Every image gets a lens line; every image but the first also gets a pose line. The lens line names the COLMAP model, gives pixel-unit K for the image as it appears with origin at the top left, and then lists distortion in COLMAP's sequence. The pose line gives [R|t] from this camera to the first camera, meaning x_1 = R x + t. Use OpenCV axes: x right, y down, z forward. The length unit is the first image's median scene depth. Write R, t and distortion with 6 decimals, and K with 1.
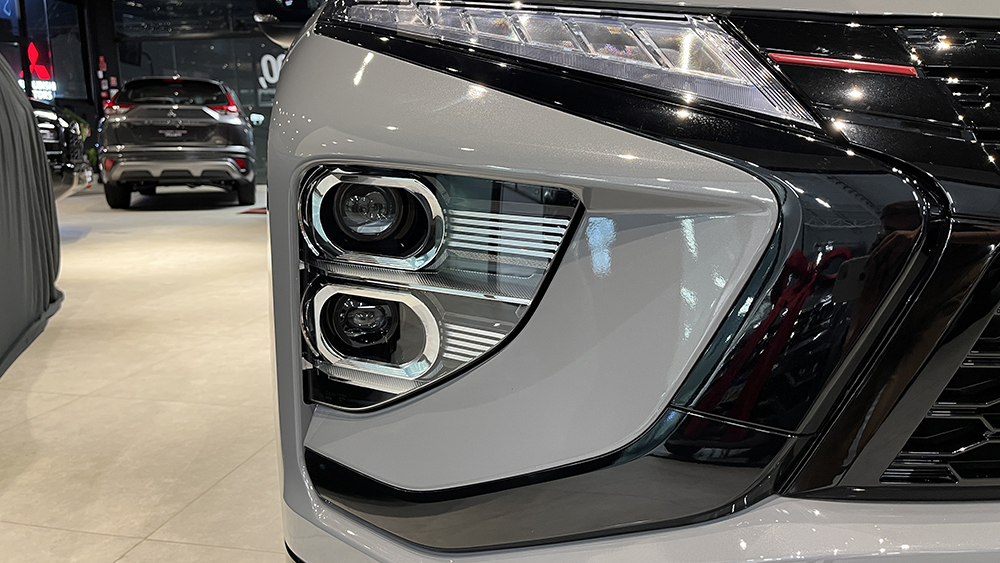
lens RADIAL K [[774.3, 0, 492.3], [0, 774.3, 285.3], [0, 0, 1]] dist [0.058859, -0.085722]
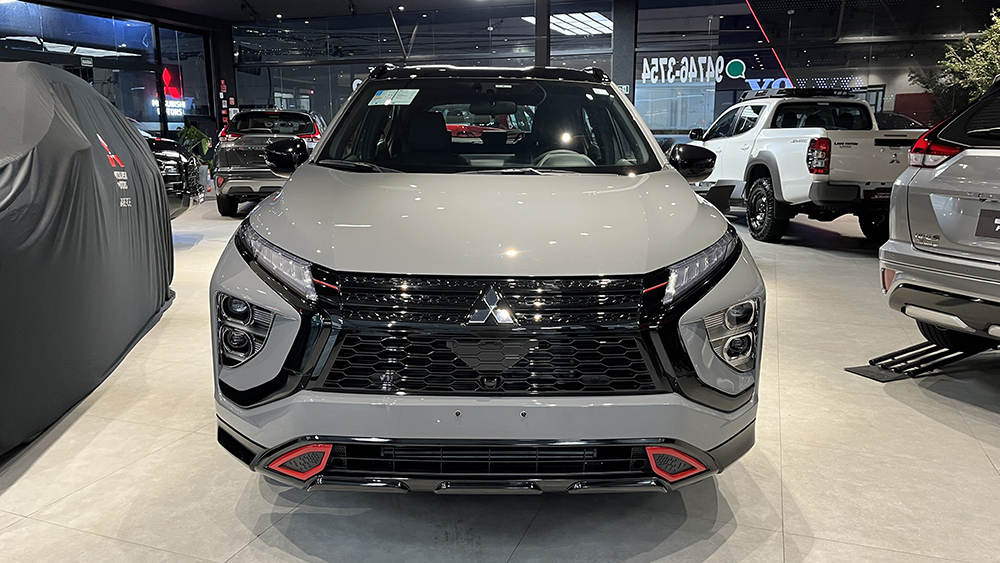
lens RADIAL K [[774.3, 0, 496.9], [0, 774.3, 283.7], [0, 0, 1]] dist [0.058859, -0.085722]
pose [[0.990884, 0.038668, -0.129046, 0.233726], [-0.037585, 0.999235, 0.010814, -0.046182], [0.129366, -0.005866, 0.991580, -0.364951]]
